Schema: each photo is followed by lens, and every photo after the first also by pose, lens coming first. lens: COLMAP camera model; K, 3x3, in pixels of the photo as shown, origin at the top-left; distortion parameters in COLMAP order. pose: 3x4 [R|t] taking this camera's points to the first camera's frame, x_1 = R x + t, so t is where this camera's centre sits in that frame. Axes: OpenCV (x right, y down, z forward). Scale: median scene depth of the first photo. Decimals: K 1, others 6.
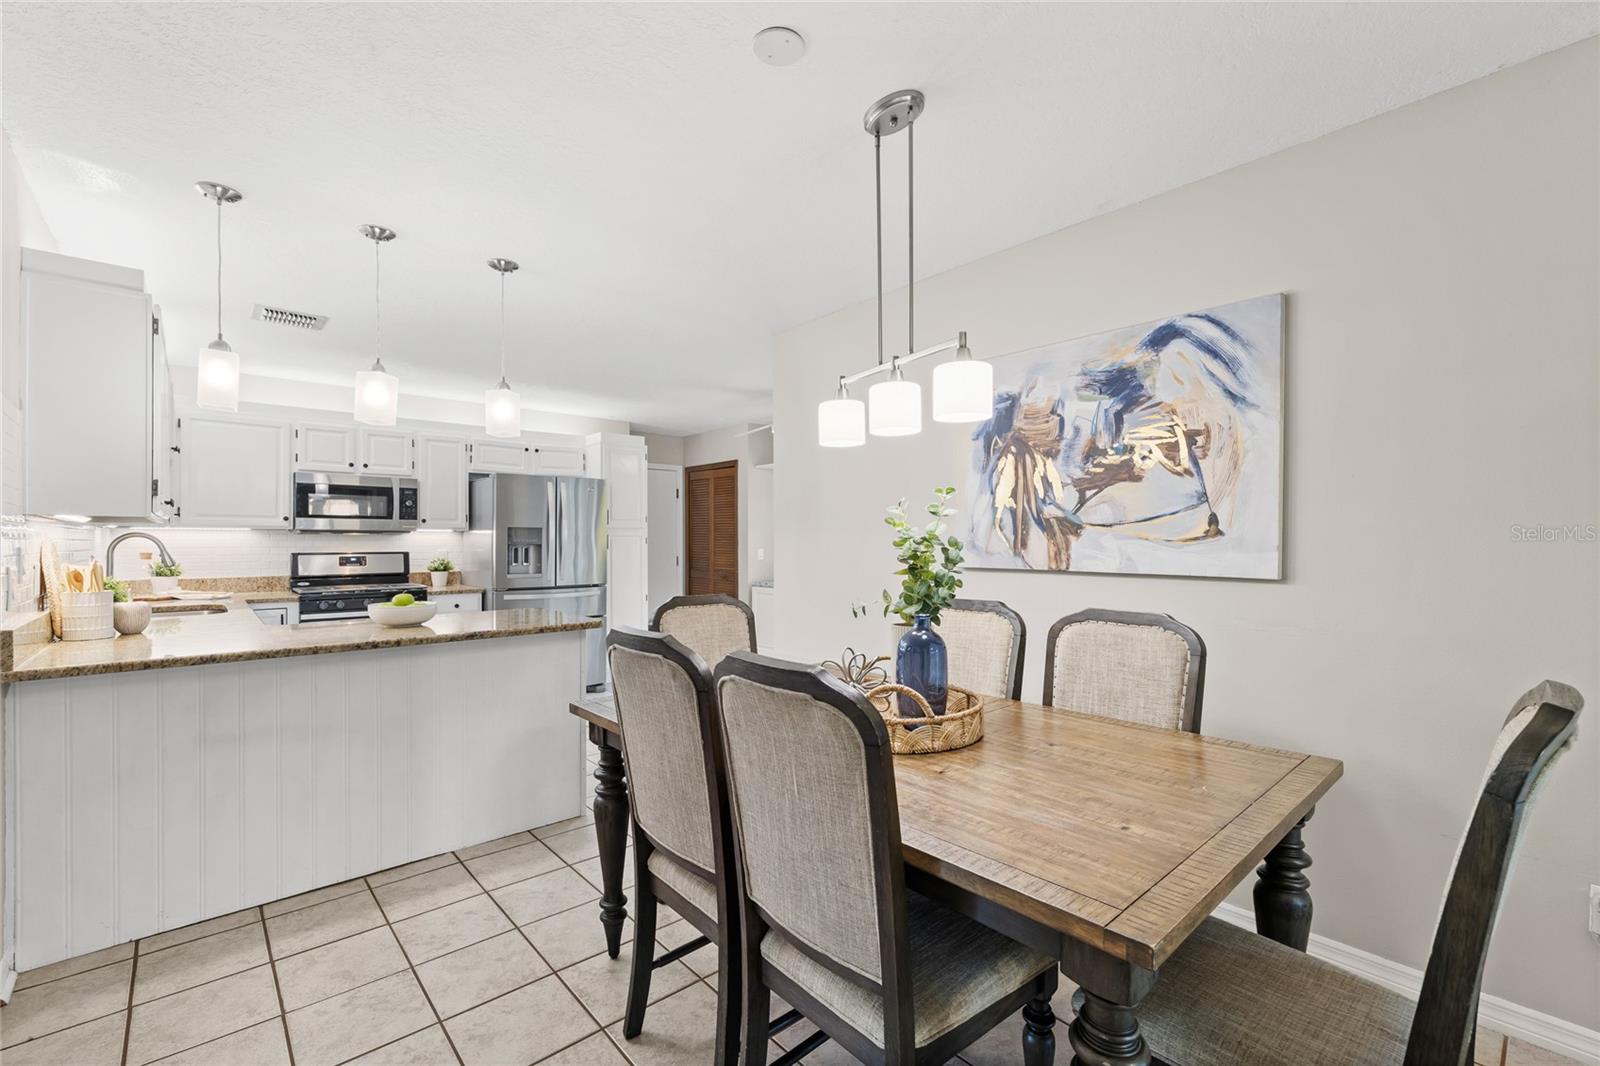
lens RADIAL K [[697.3, 0, 804.4], [0, 697.3, 536.2], [0, 0, 1]] dist [-0.042097, 0.020453]
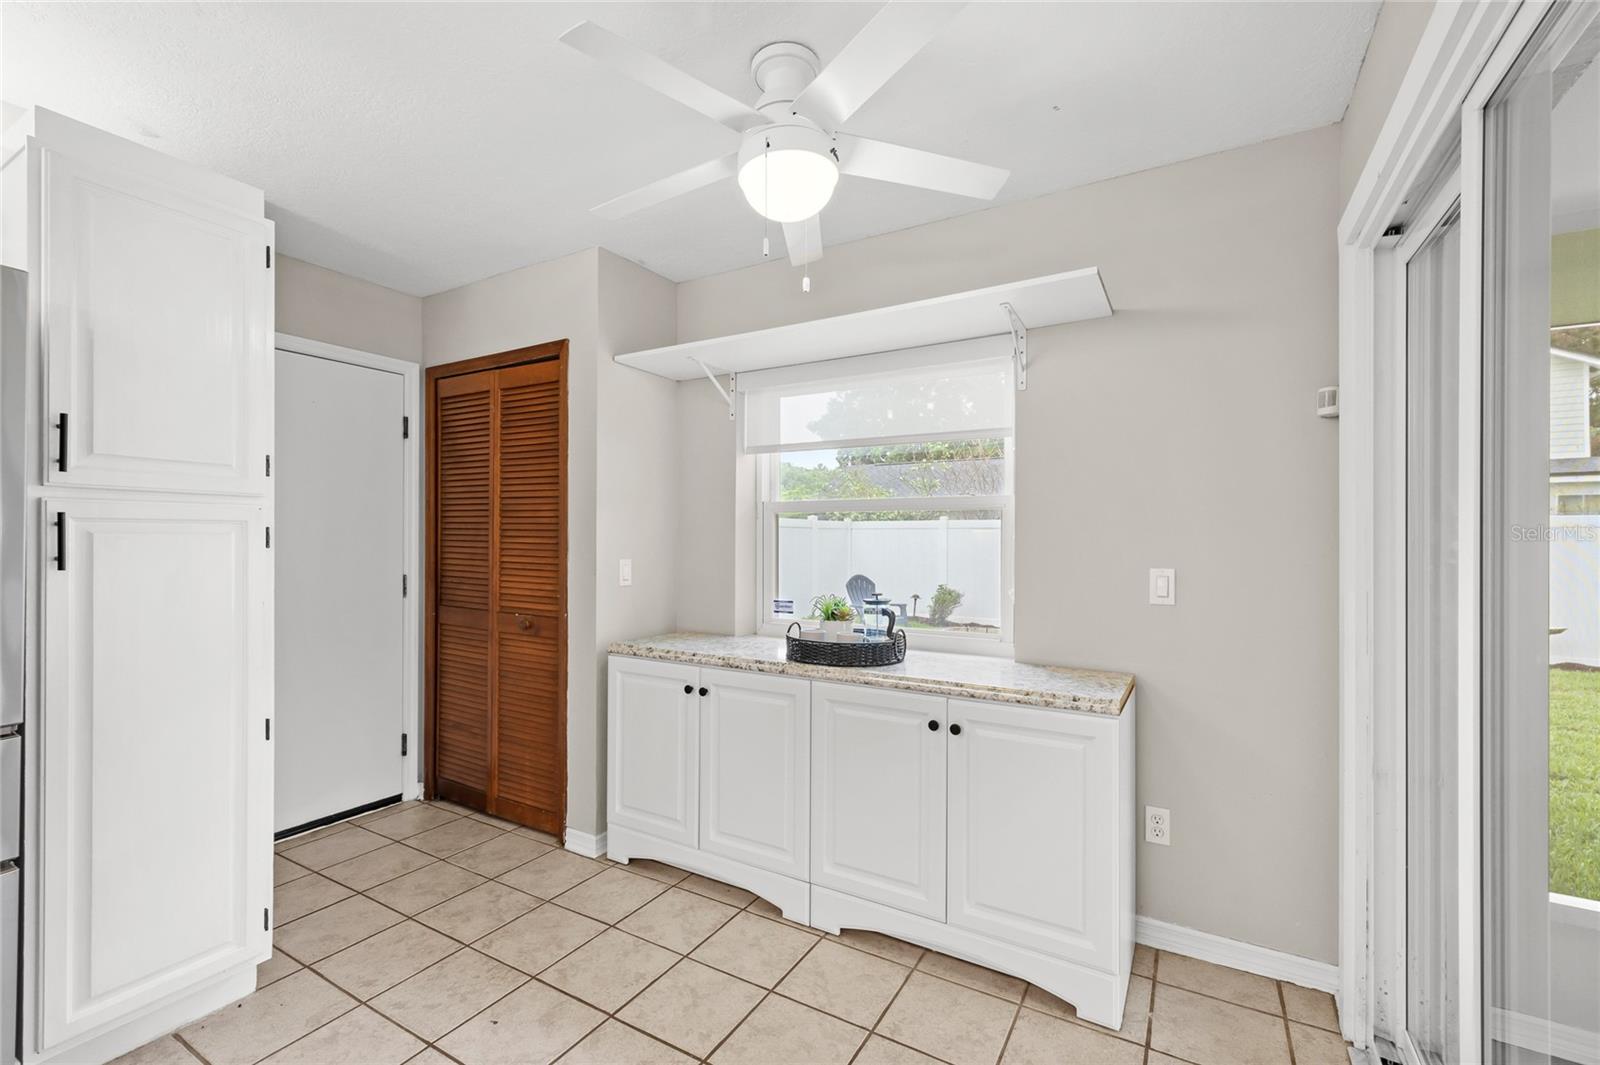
lens RADIAL K [[697.3, 0, 804.4], [0, 697.3, 535.7], [0, 0, 1]] dist [-0.042097, 0.020453]
pose [[0.946732, 0.006487, 0.321956, -0.122103], [-0.007271, 0.999973, 0.001233, 0.003727], [-0.321940, -0.003508, 0.946754, 0.736439]]
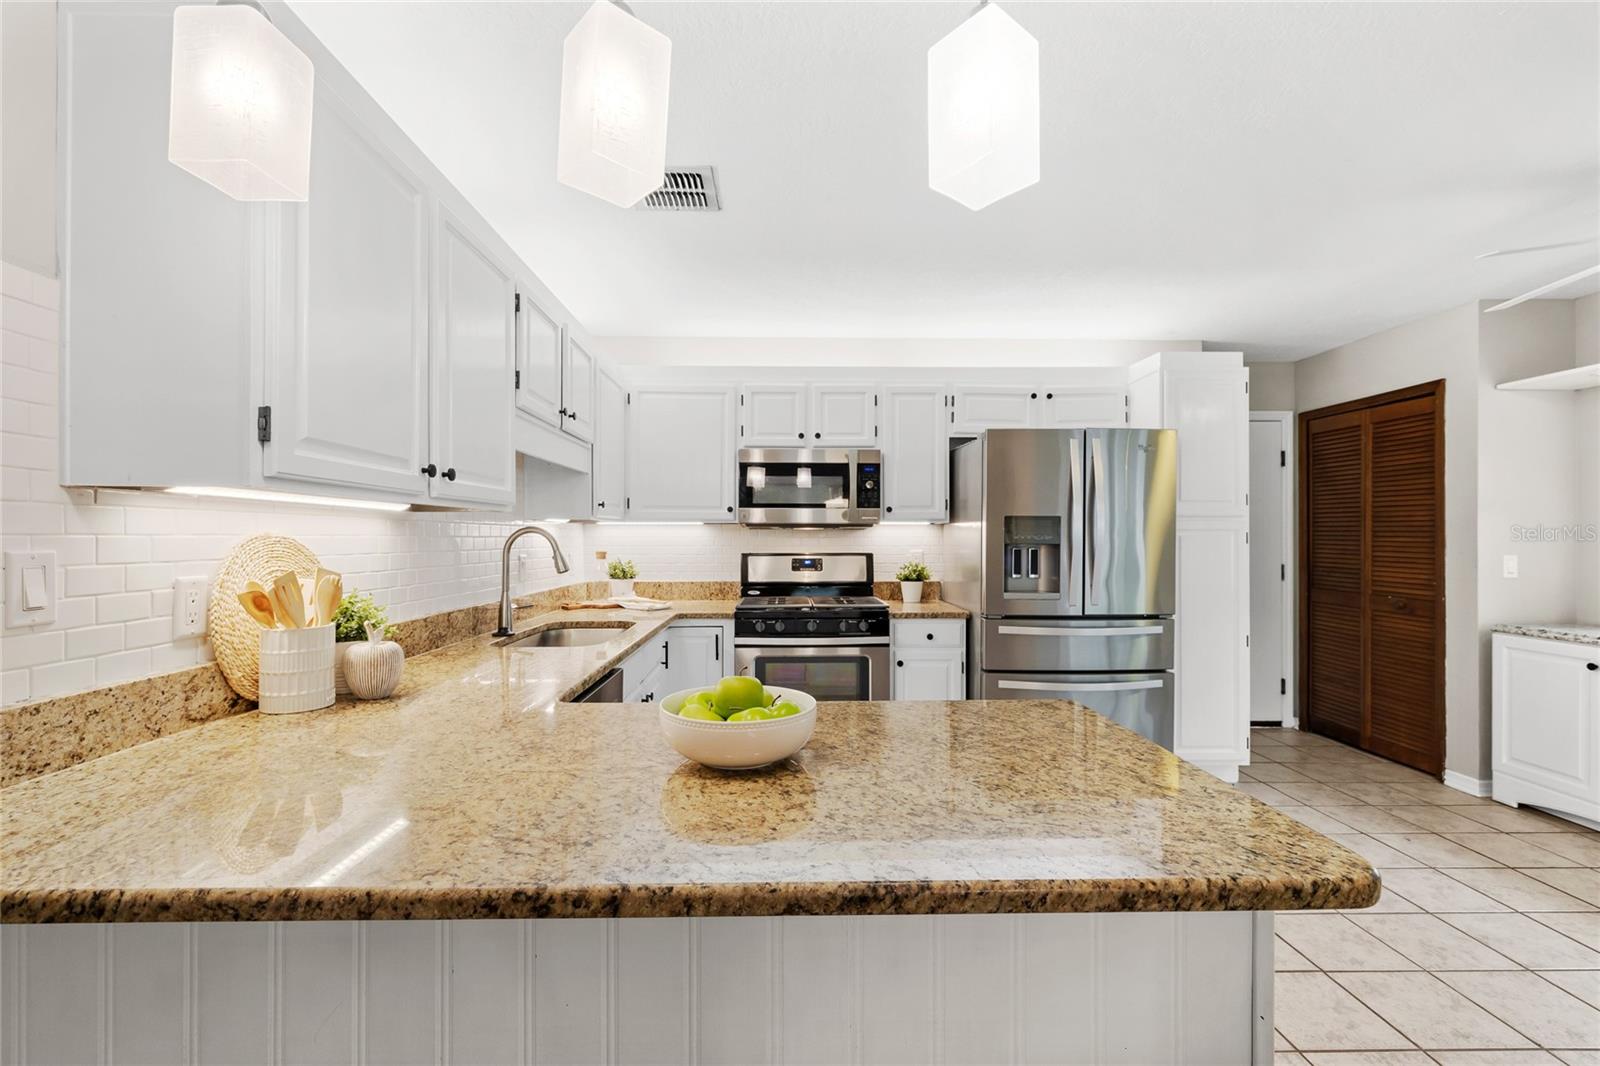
lens RADIAL K [[682.8, 0, 815.0], [0, 682.8, 537.7], [0, 0, 1]] dist [0.025074, -0.005878]
pose [[0.775515, 0.001402, -0.631328, -0.169832], [0.002977, 0.999978, 0.005877, 0.002149], [0.631323, -0.006437, 0.775494, 0.408921]]
